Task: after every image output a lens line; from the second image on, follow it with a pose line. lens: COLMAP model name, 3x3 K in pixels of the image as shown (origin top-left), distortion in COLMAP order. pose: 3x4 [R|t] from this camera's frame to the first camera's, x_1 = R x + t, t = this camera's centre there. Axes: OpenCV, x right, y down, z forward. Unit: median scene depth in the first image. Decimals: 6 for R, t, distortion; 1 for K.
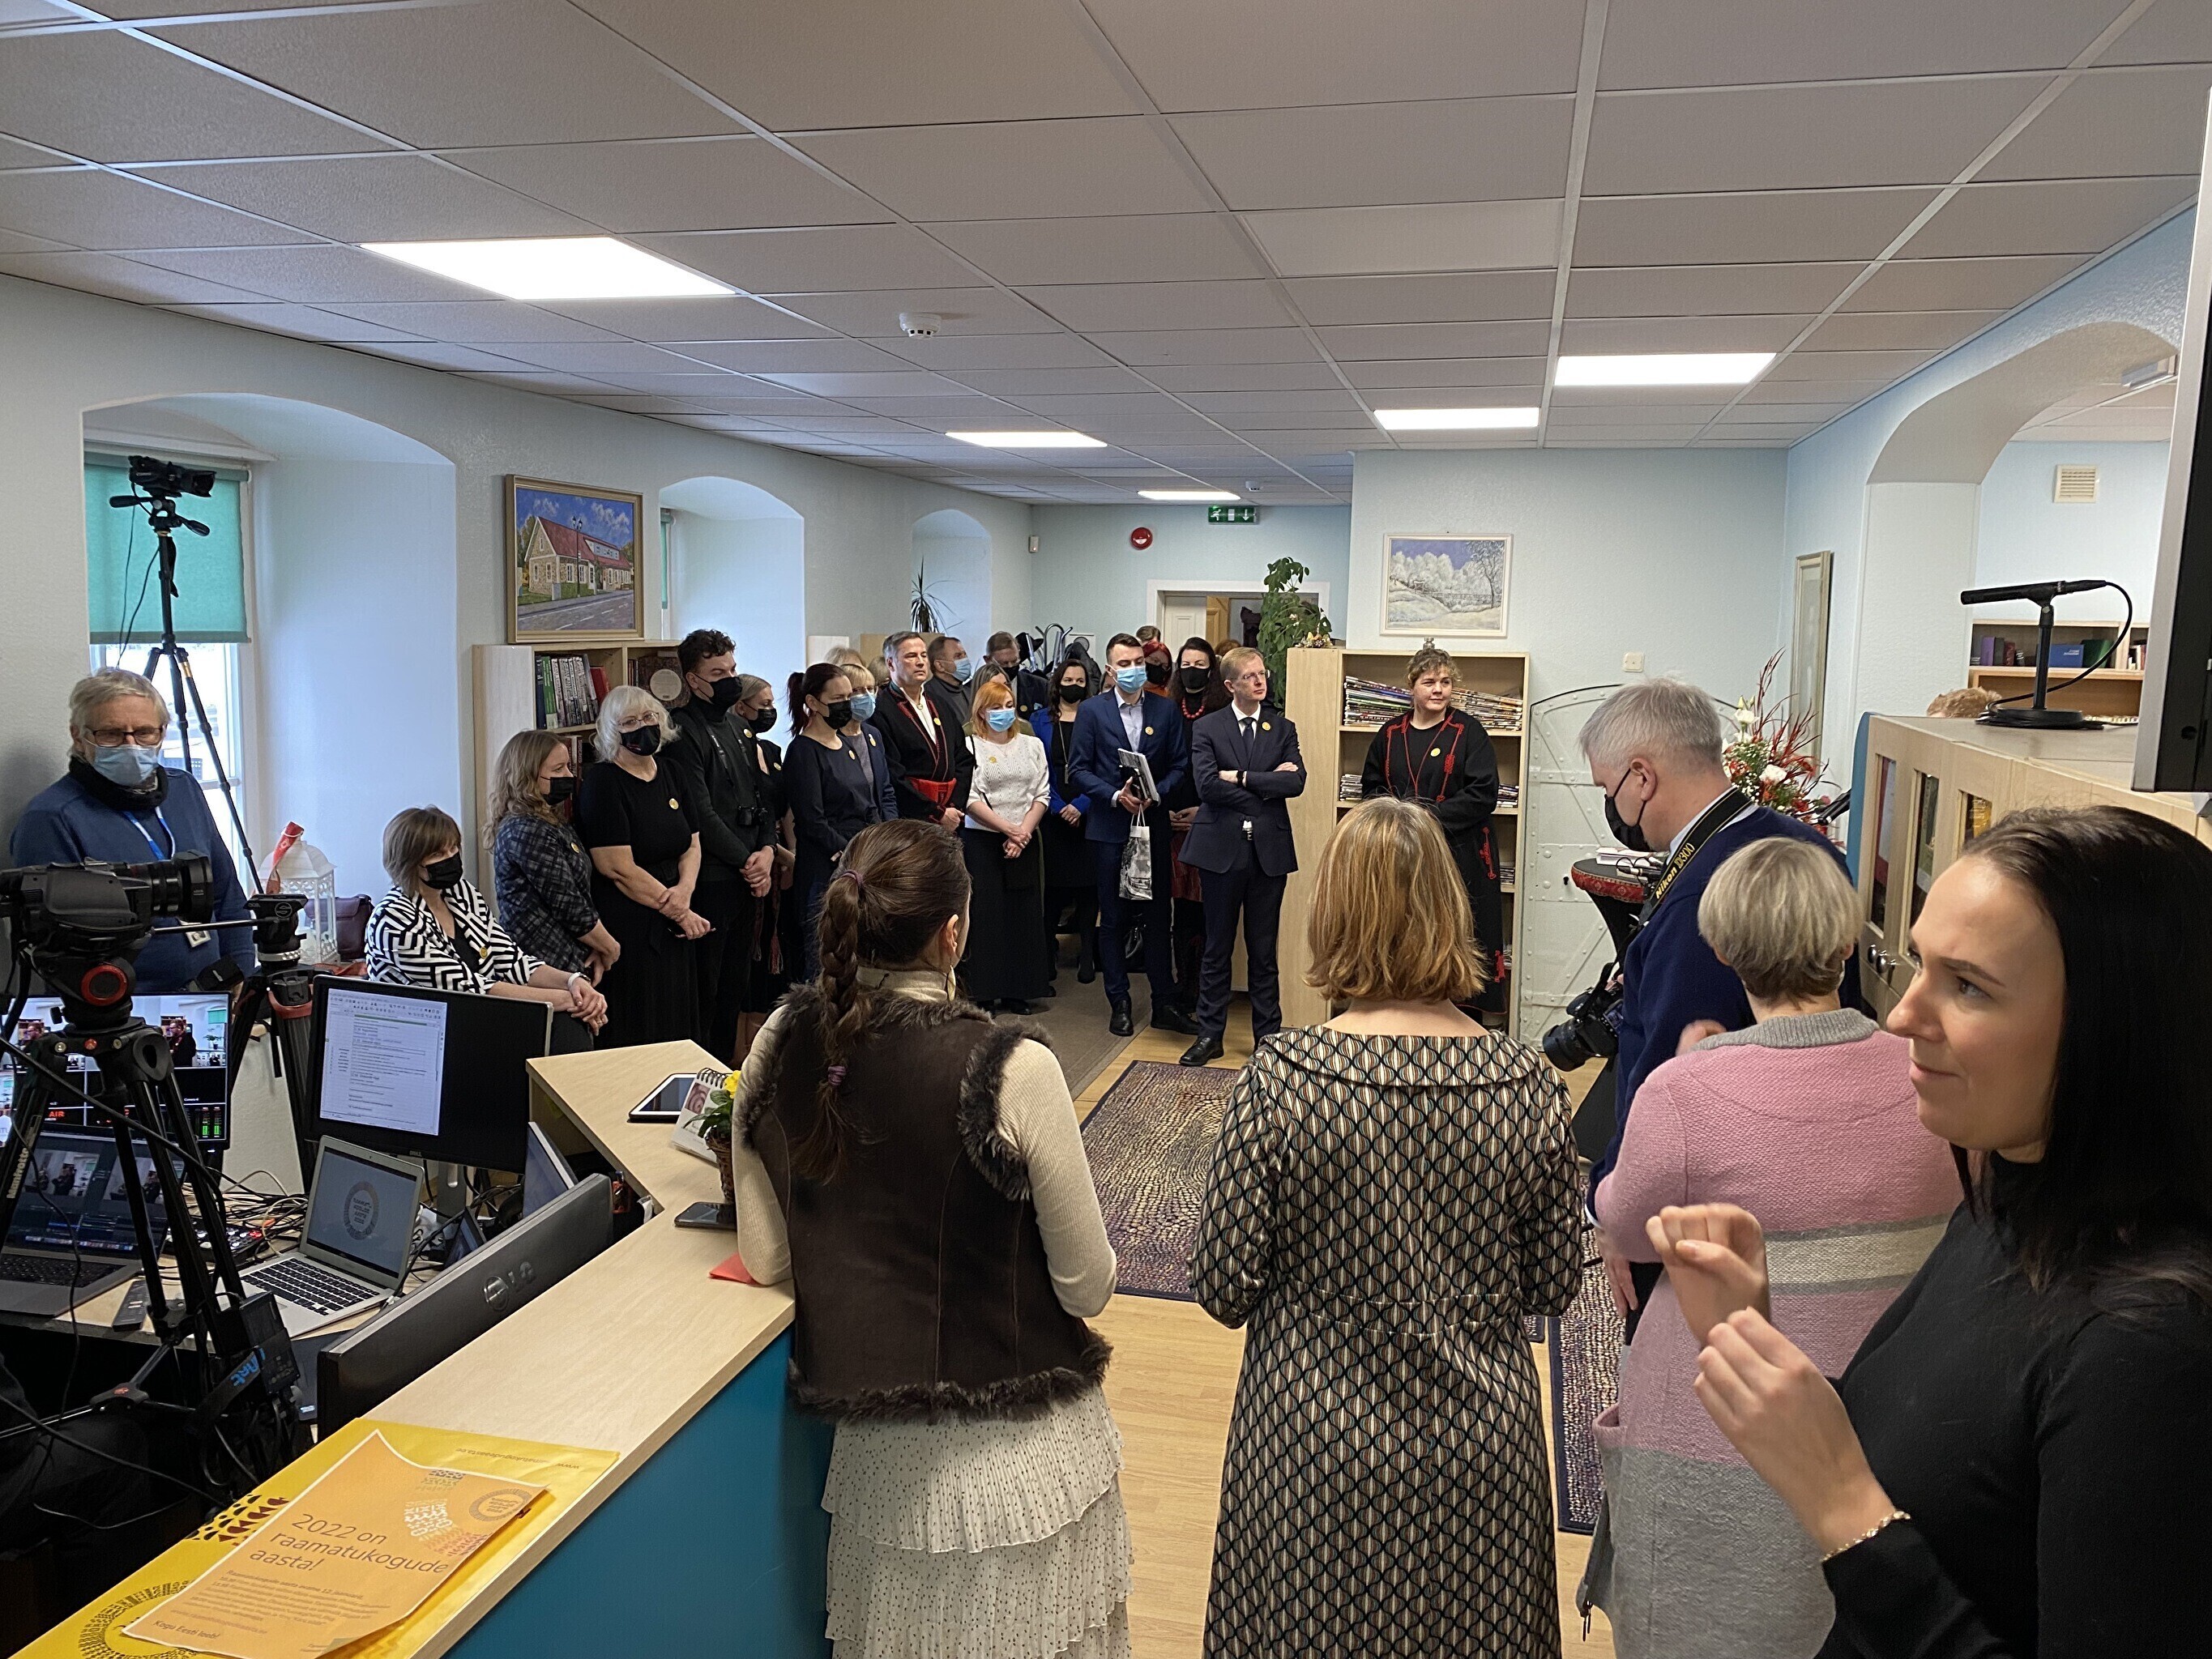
lens RADIAL K [[1727.4, 0, 1097.9], [0, 1727.4, 811.1], [0, 0, 1]] dist [0.168105, -0.494916]
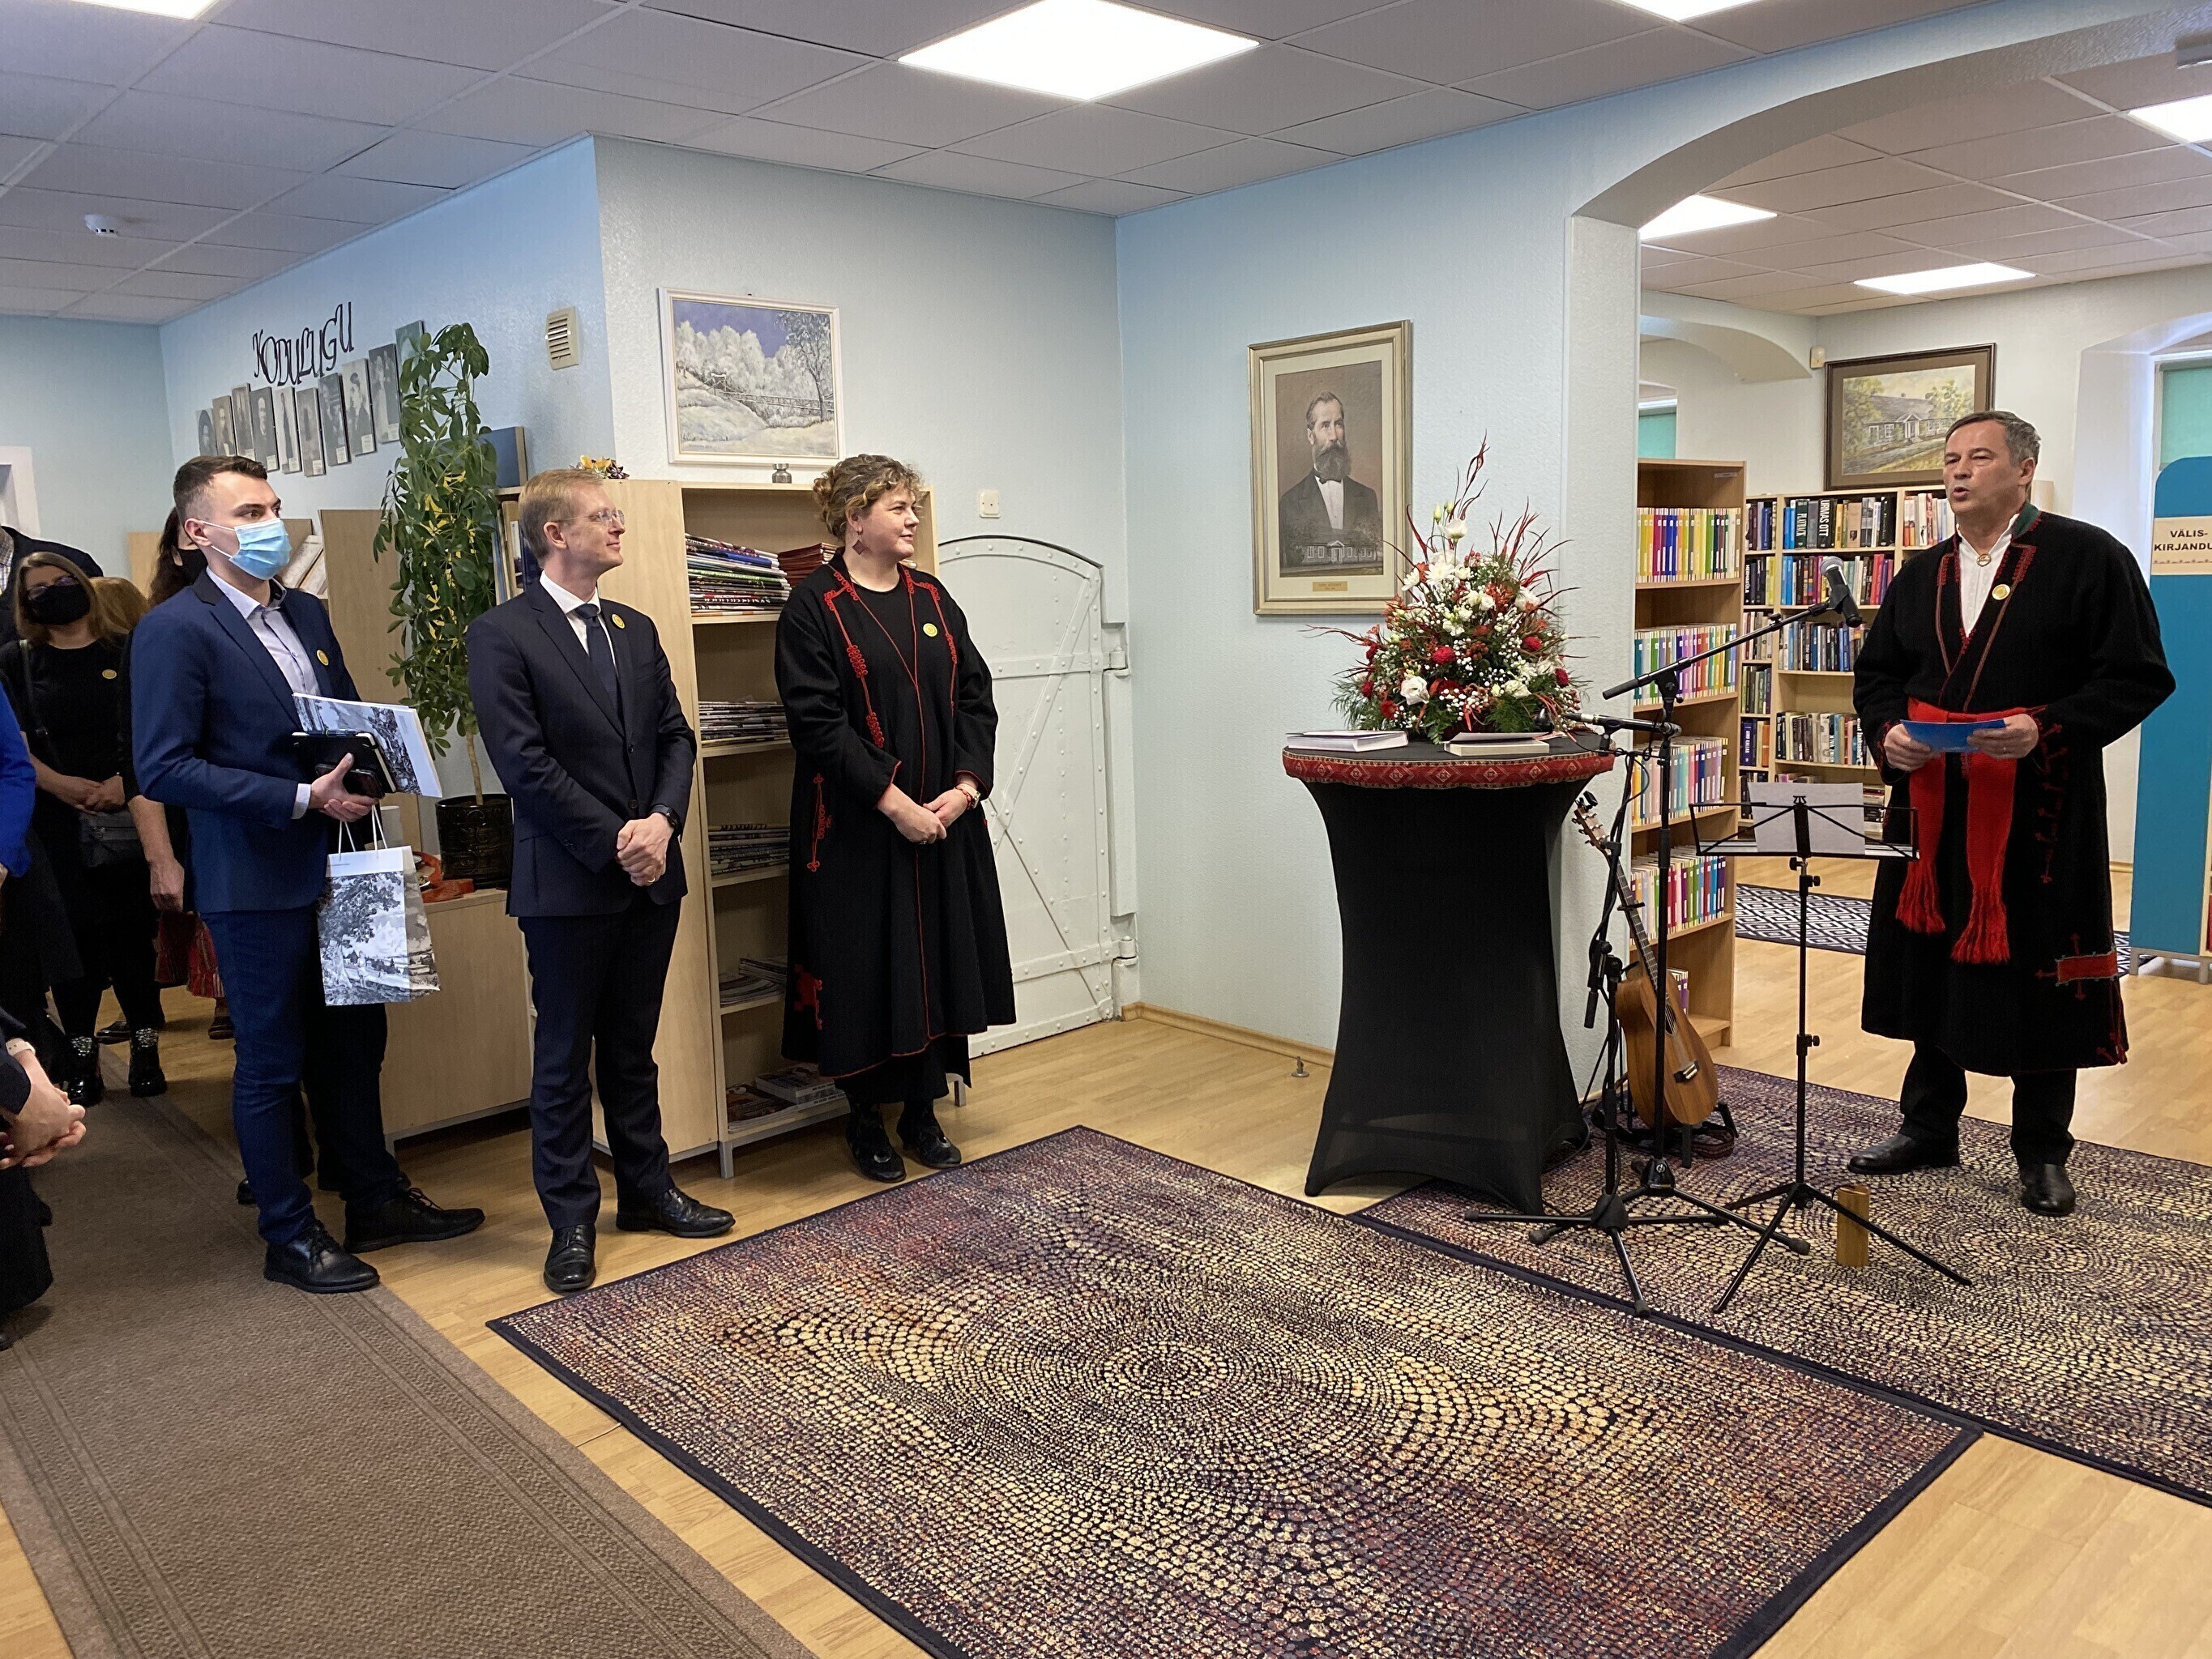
lens RADIAL K [[1699.0, 0, 1118.0], [0, 1699.0, 802.5], [0, 0, 1]] dist [0.016475, -0.009272]
pose [[0.548770, -0.146955, 0.822956, -0.246195], [0.137345, 0.986900, 0.084645, -0.016804], [-0.824614, 0.066578, 0.561765, 0.569276]]
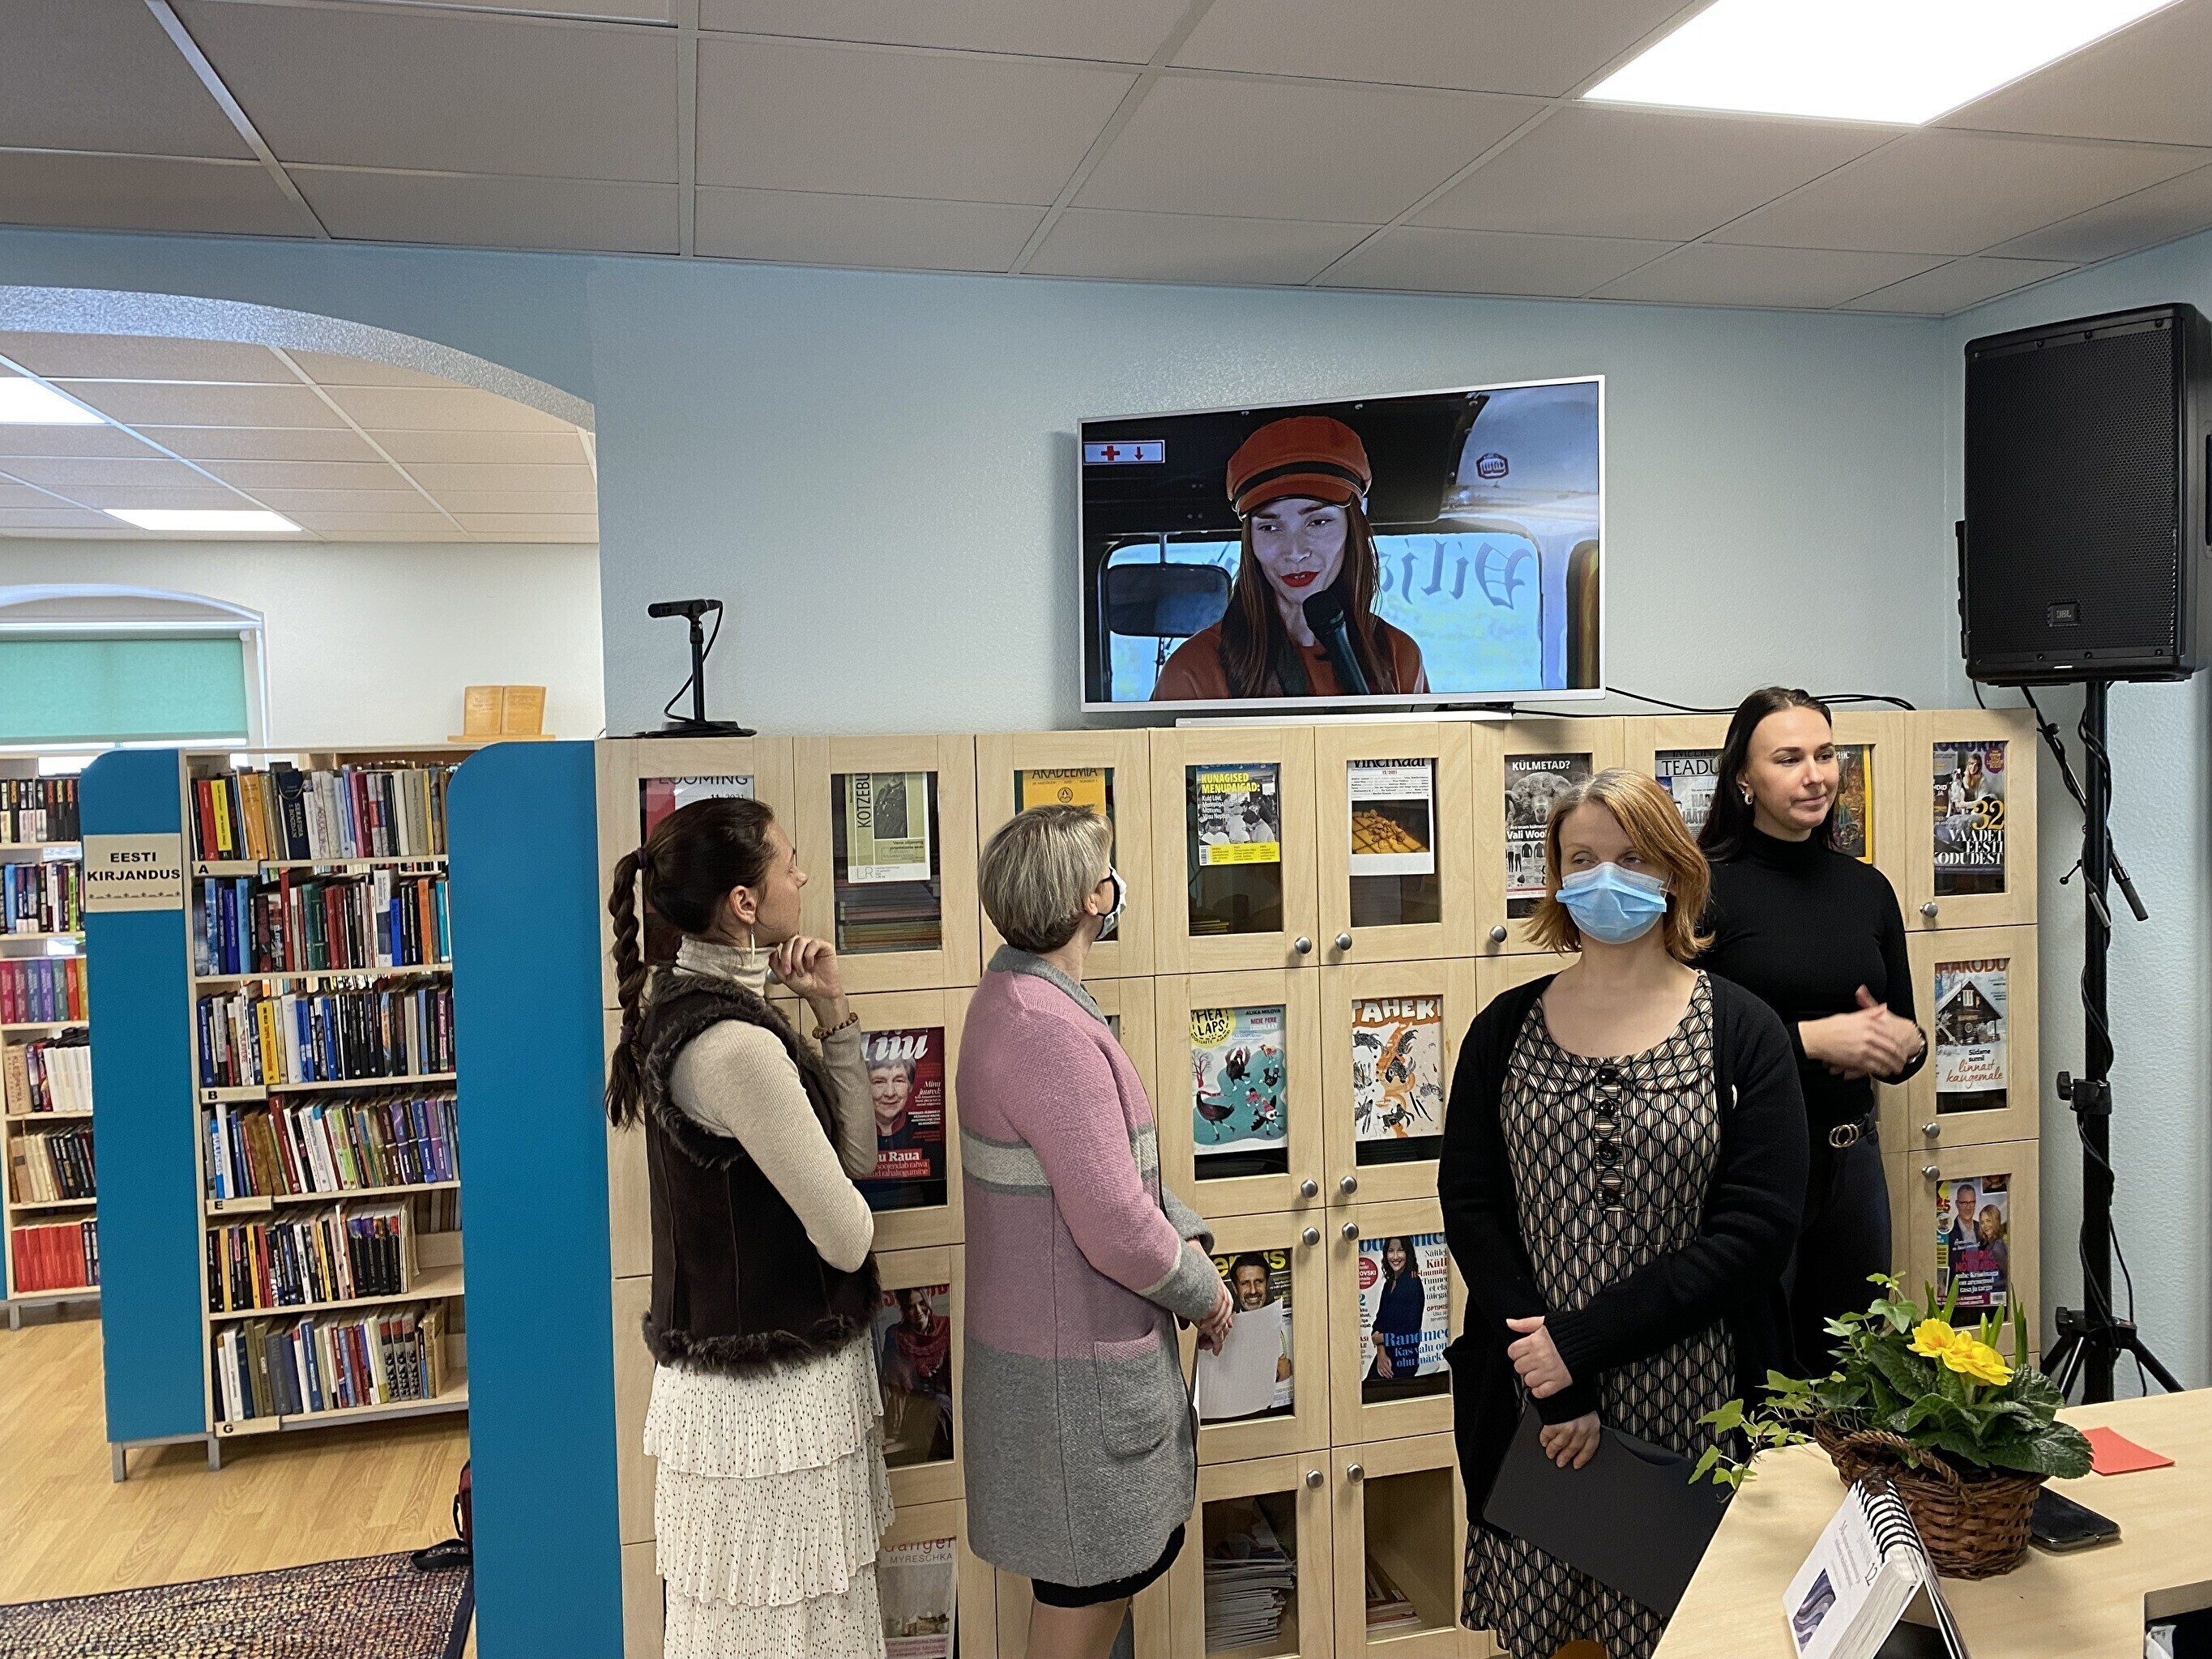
lens RADIAL K [[1700.7, 0, 1108.4], [0, 1700.7, 809.7], [0, 0, 1]] dist [0.016664, -0.009109]
pose [[-0.470110, -0.035903, 0.881877, -0.166632], [0.119646, 0.987357, 0.103978, -0.030766], [-0.874460, 0.154395, -0.459871, 0.502487]]
